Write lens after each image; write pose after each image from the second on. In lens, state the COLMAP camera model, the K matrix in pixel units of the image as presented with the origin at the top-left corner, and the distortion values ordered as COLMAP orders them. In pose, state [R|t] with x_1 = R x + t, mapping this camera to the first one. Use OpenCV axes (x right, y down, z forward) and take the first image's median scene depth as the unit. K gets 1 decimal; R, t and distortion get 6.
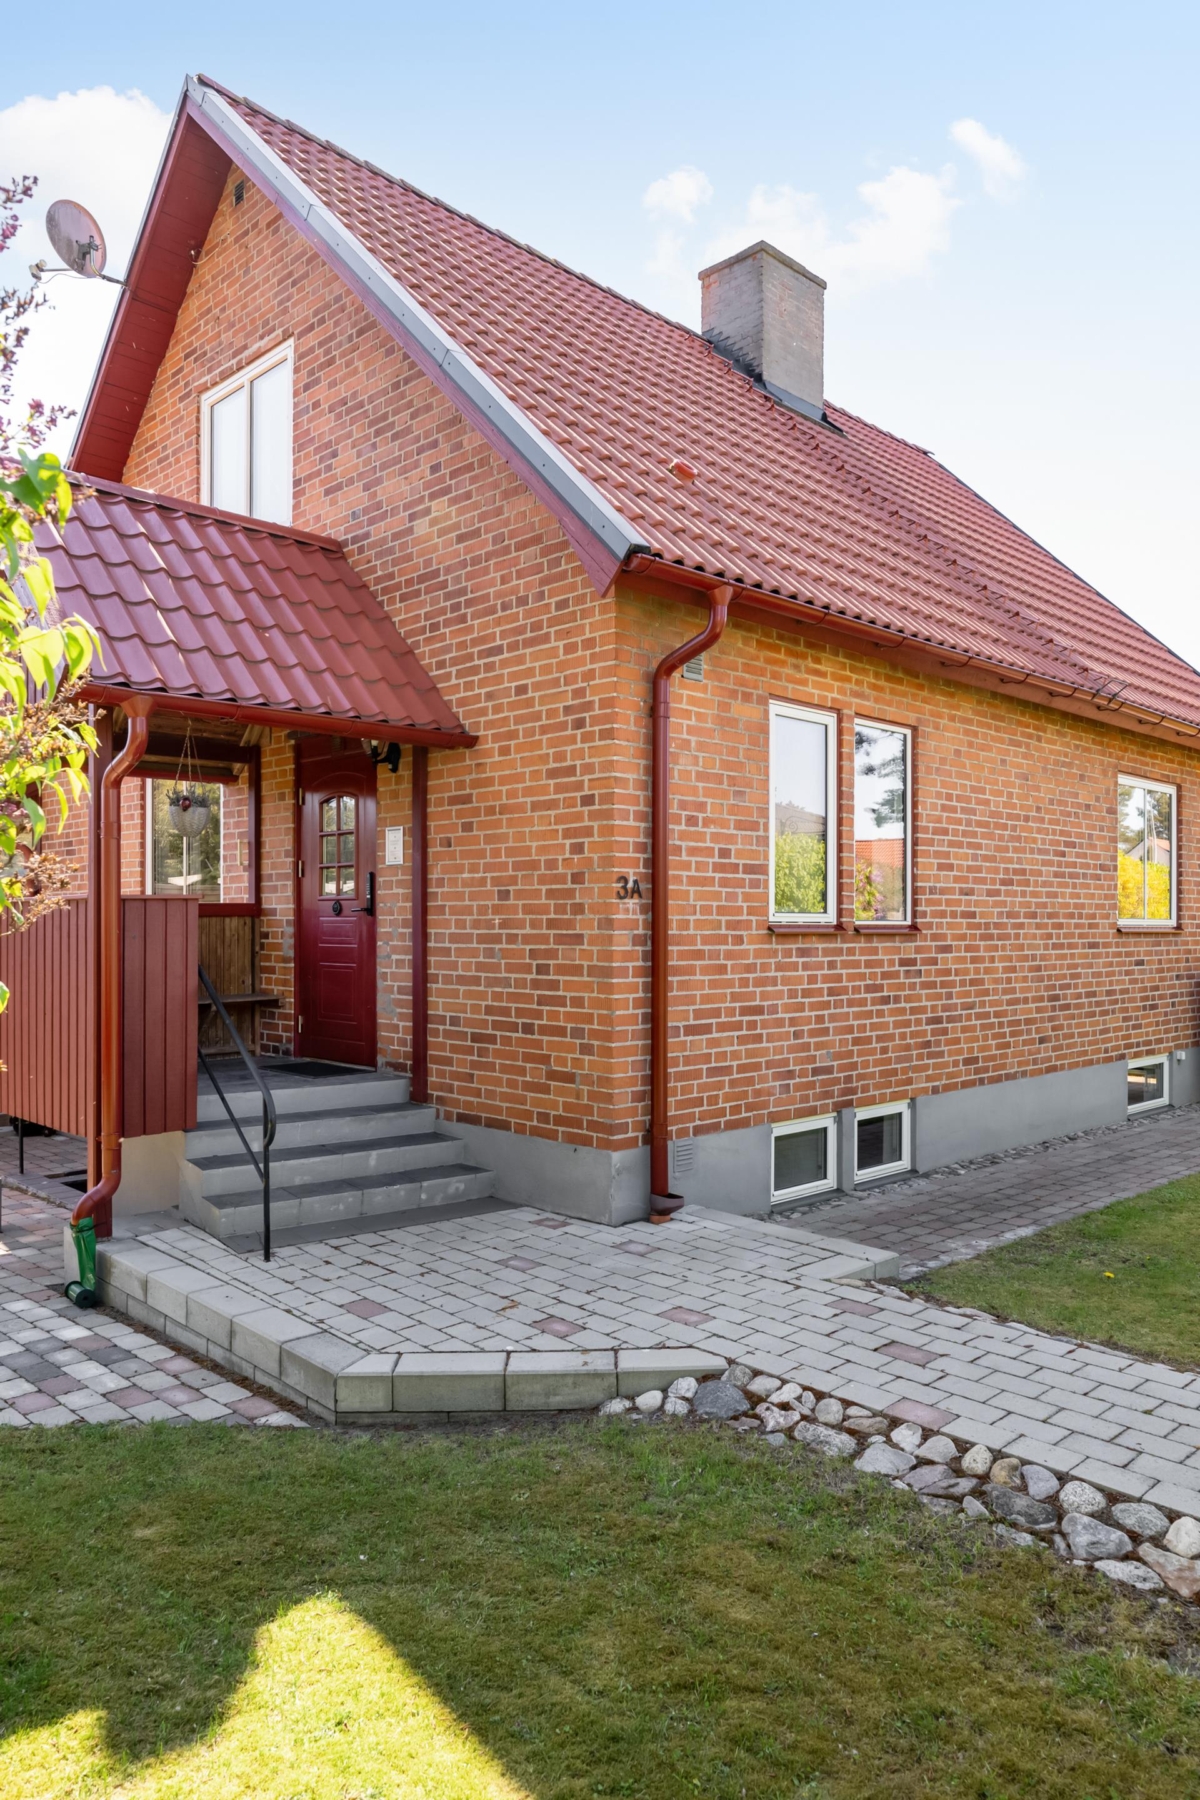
lens RADIAL K [[1221.2, 0, 600.0], [0, 1221.2, 900.0], [0, 0, 1]] dist [0.000491, 0.000676]
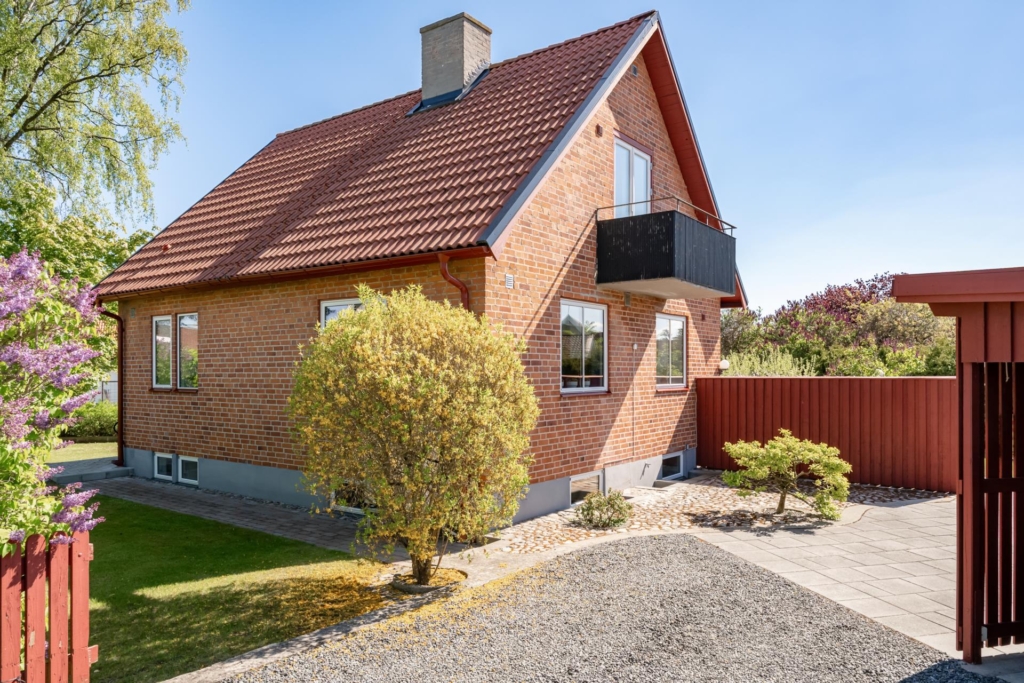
lens RADIAL K [[694.7, 0, 518.5], [0, 694.7, 369.7], [0, 0, 1]] dist [0.000491, 0.000676]
pose [[0.170243, -0.009889, -0.985352, 1.730185], [0.018102, 0.999812, -0.006907, 0.001773], [0.985236, -0.016661, 0.170390, 1.359534]]
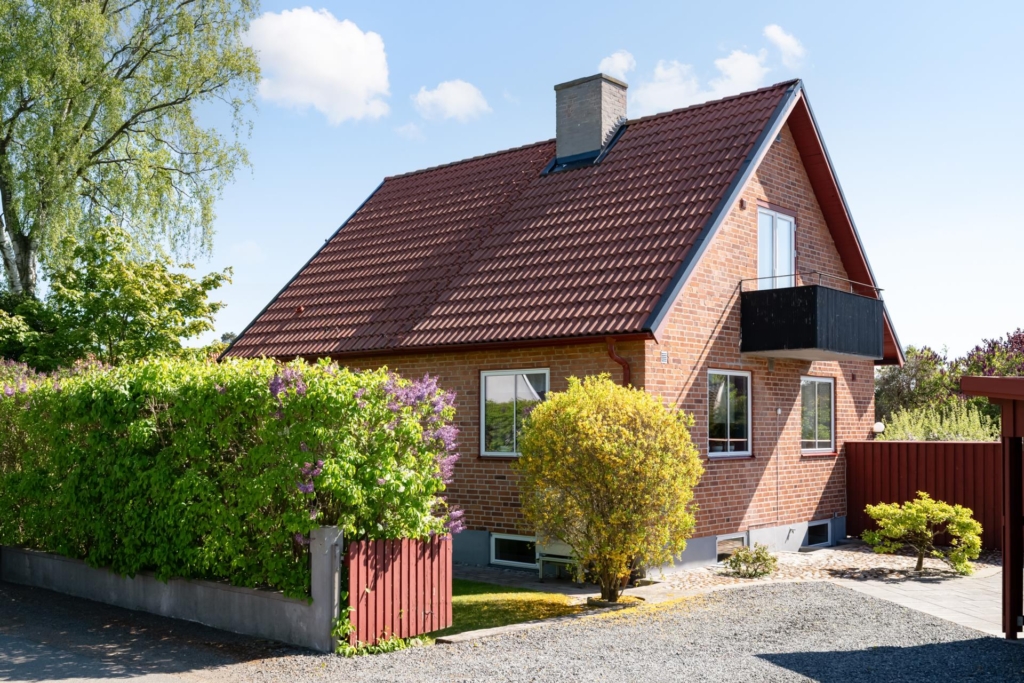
lens RADIAL K [[1015.7, 0, 507.6], [0, 1015.7, 410.7], [0, 0, 1]] dist [0.007659, -0.014125]
pose [[0.074383, -0.023850, -0.996944, 2.397094], [0.016525, 0.999606, -0.022681, -0.013810], [0.997093, -0.014788, 0.074748, 1.130189]]
